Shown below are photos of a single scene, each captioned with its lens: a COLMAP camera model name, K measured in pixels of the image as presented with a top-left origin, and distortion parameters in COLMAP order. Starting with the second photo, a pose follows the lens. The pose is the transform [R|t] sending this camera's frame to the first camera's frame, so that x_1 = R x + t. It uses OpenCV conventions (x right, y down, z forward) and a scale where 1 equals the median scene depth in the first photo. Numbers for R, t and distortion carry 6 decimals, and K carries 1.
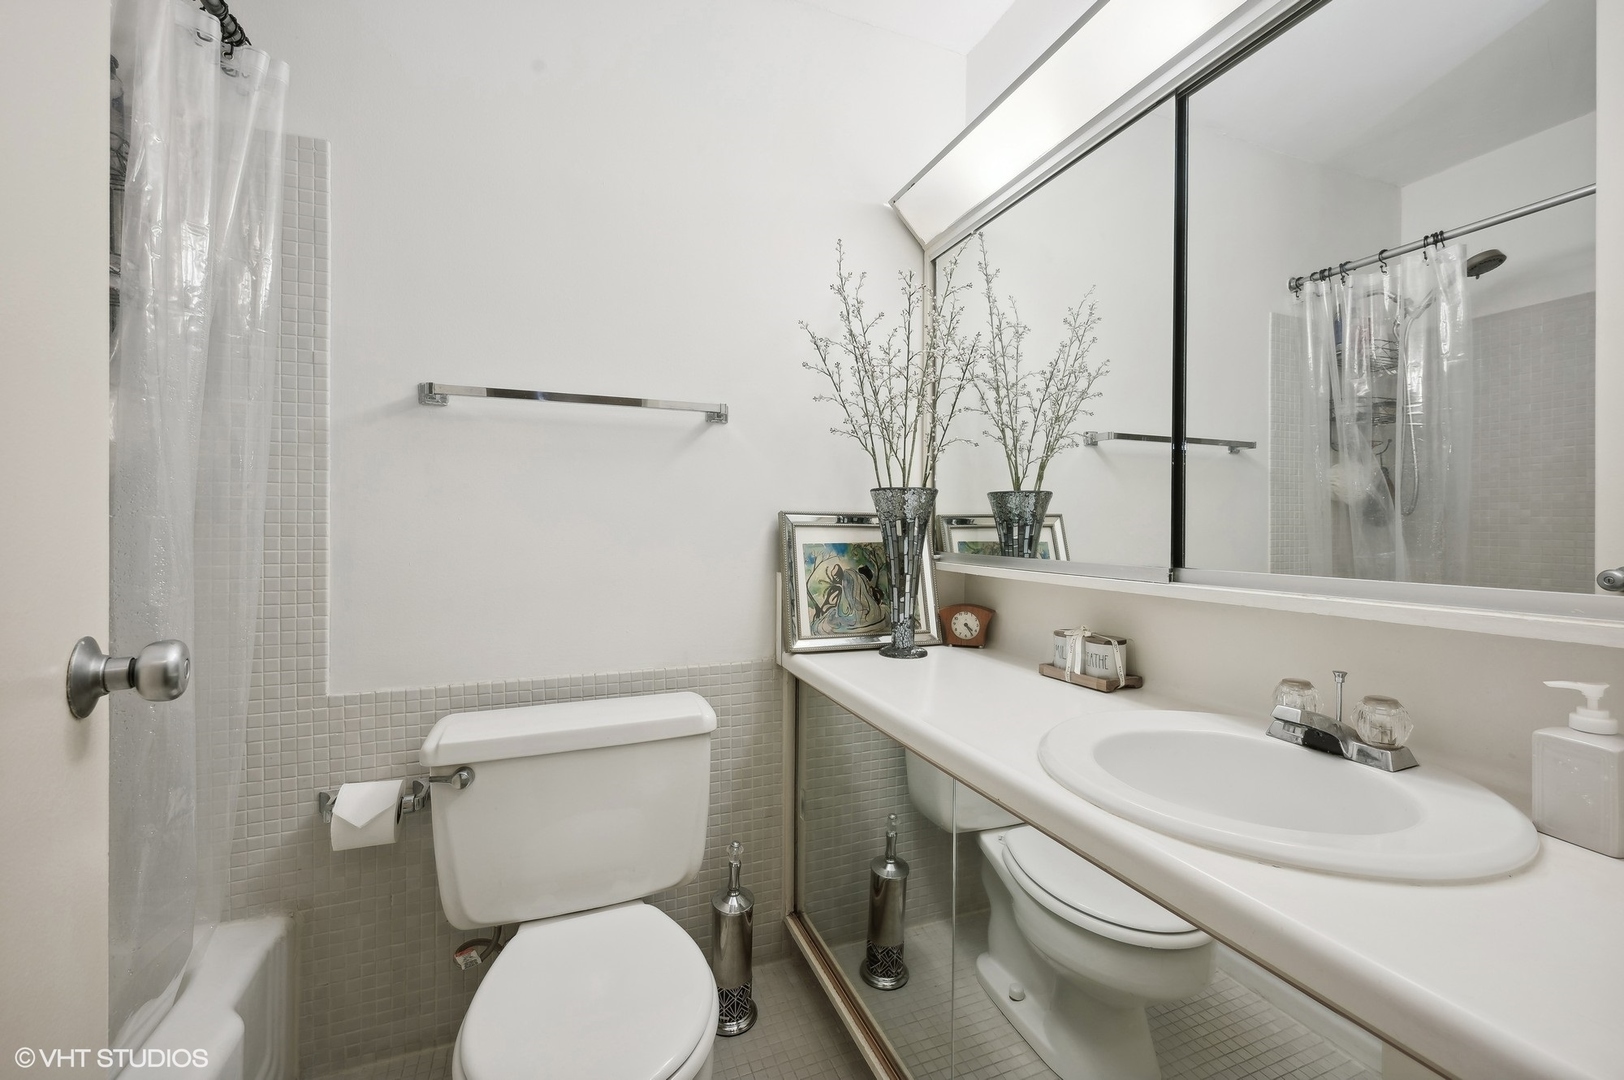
lens RADIAL K [[651.0, 0, 814.4], [0, 651.0, 525.6], [0, 0, 1]] dist [-0.001557, -0.000445]
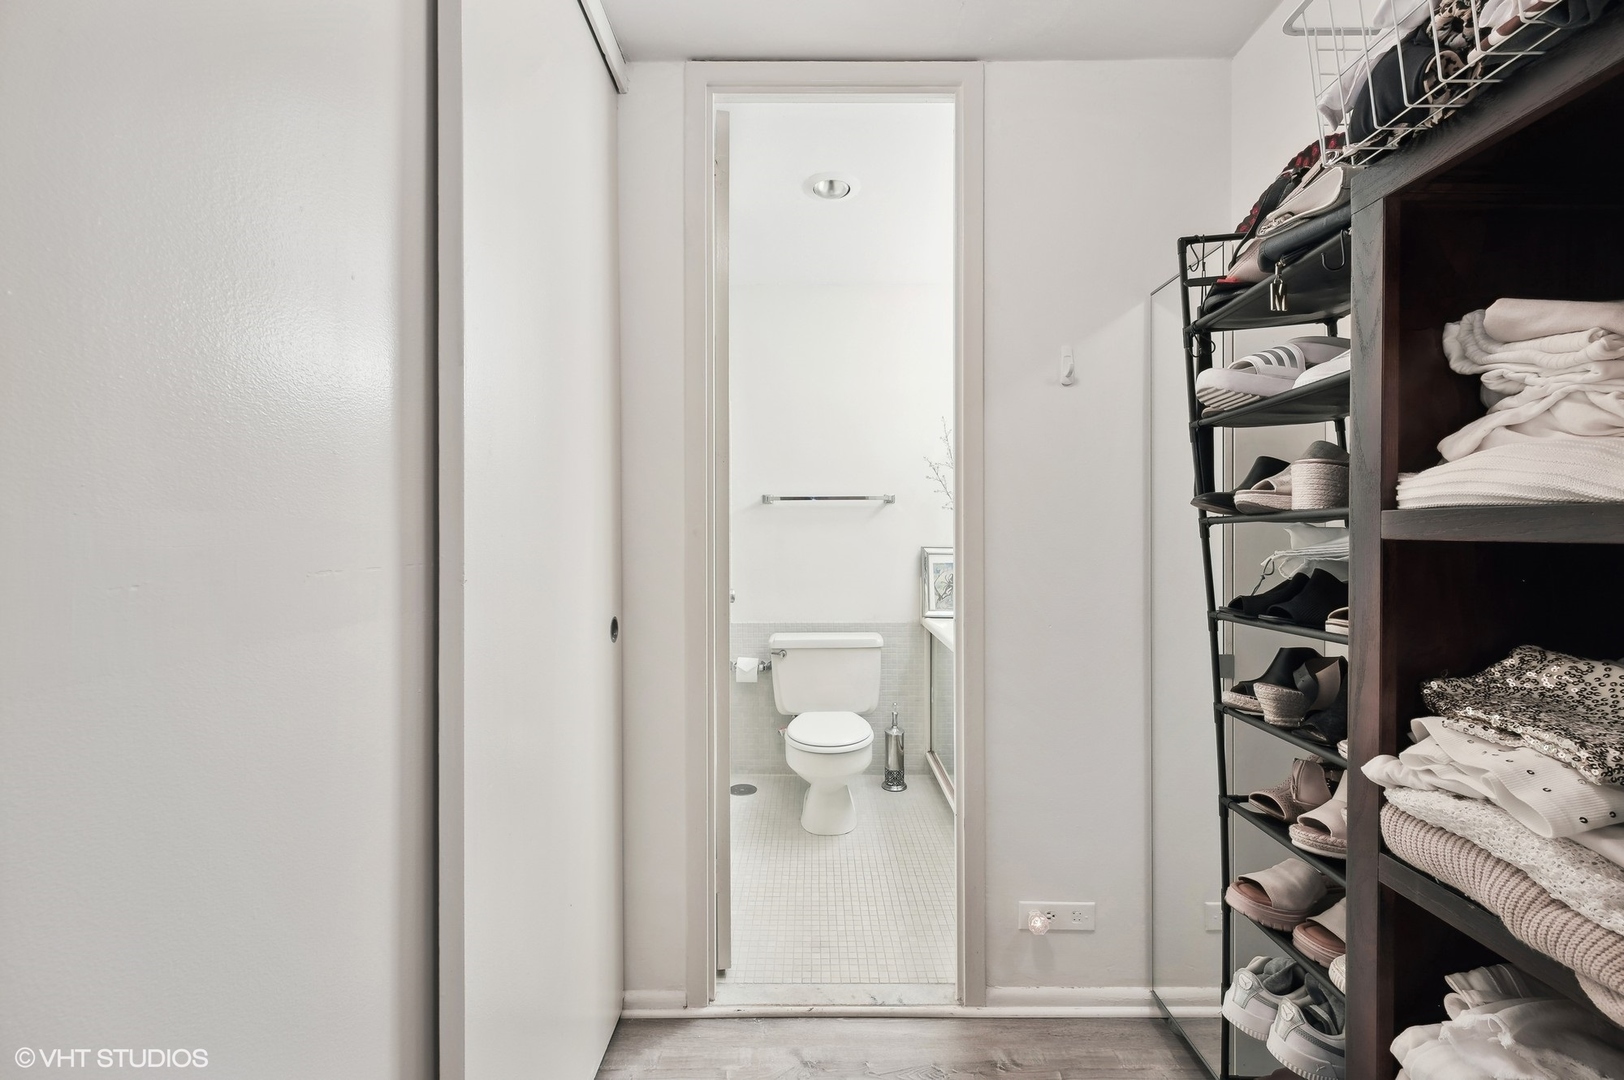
lens RADIAL K [[651.0, 0, 813.5], [0, 651.0, 542.2], [0, 0, 1]] dist [-0.001557, -0.000445]
pose [[0.925848, -0.004962, -0.377864, 0.413897], [0.005284, 0.999986, -0.000185, -0.038614], [0.377859, -0.001825, 0.925861, -1.014356]]
